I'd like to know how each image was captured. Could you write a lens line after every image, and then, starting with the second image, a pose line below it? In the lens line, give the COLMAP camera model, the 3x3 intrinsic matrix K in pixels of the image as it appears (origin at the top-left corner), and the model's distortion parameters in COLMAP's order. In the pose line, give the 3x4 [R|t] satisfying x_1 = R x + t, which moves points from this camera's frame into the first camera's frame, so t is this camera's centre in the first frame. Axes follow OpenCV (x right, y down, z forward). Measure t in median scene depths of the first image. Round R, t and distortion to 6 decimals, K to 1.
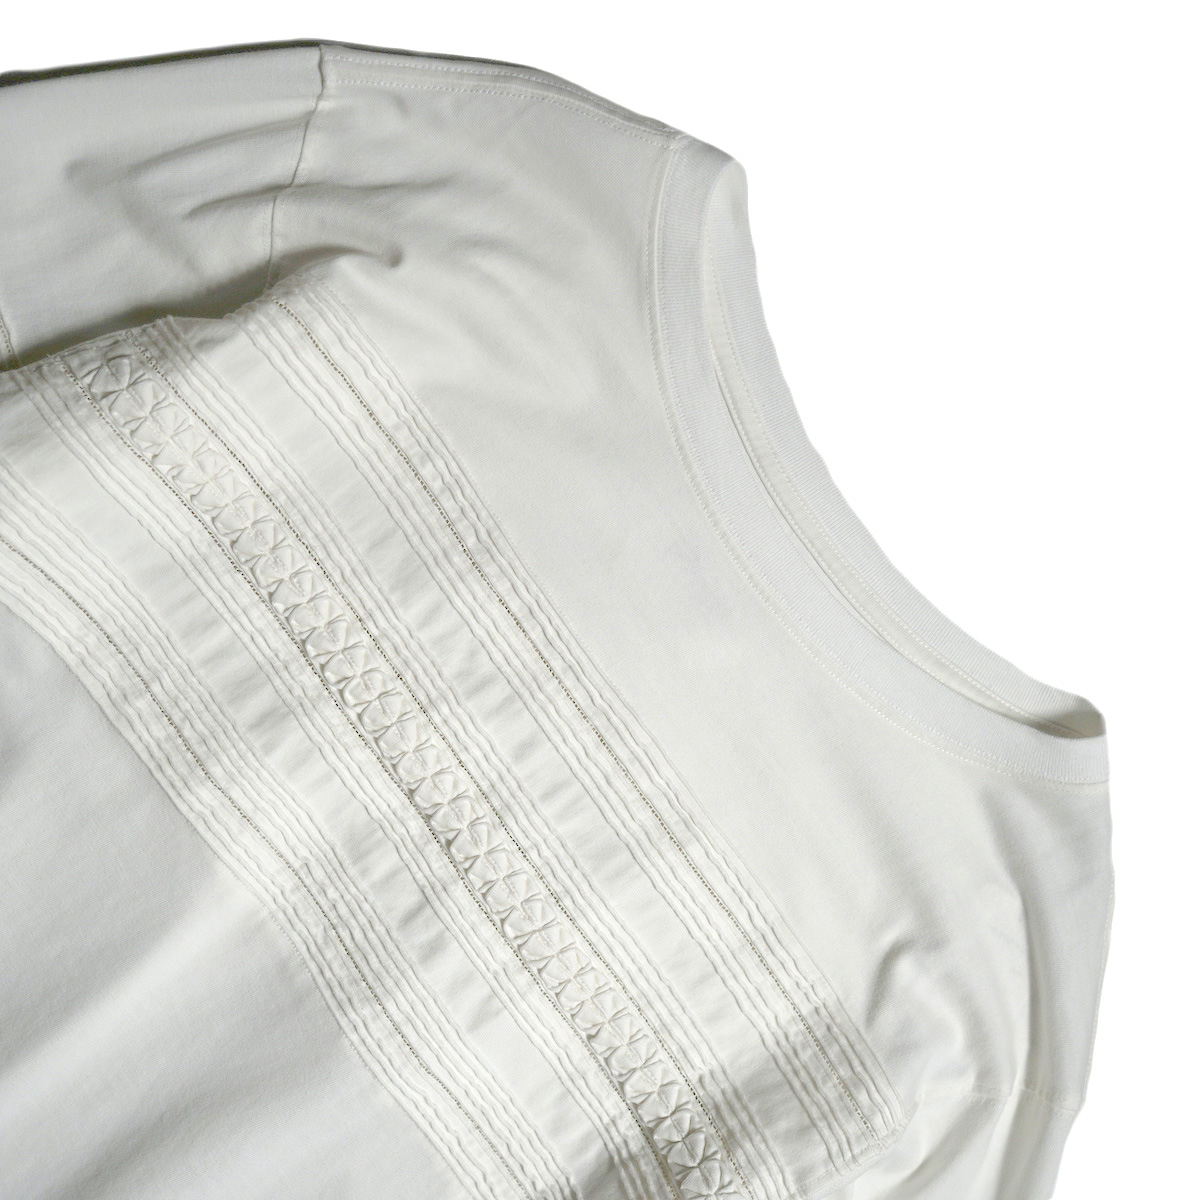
lens RADIAL K [[1326.9, 0, 598.4], [0, 1326.9, 600.3], [0, 0, 1]] dist [-0.023240, 0.000000]
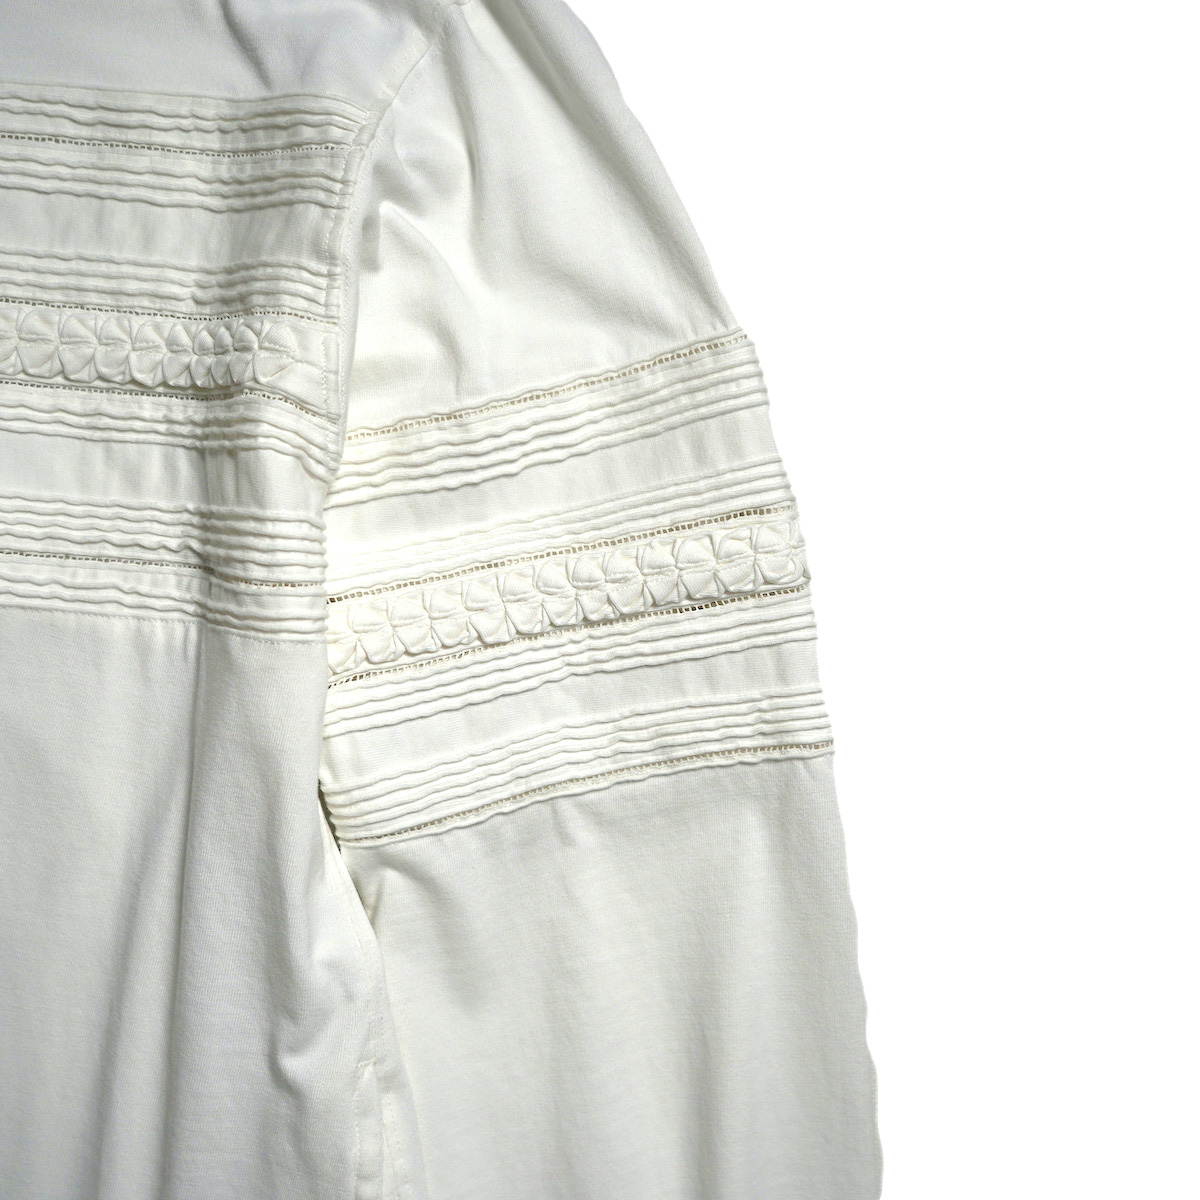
lens RADIAL K [[1326.9, 0, 604.4], [0, 1326.9, 599.1], [0, 0, 1]] dist [-0.023240, 0.000000]
pose [[0.633348, -0.771979, -0.054019, 0.137084], [0.773753, 0.632906, 0.027121, 0.642313], [0.013252, -0.058975, 0.998172, 0.206023]]
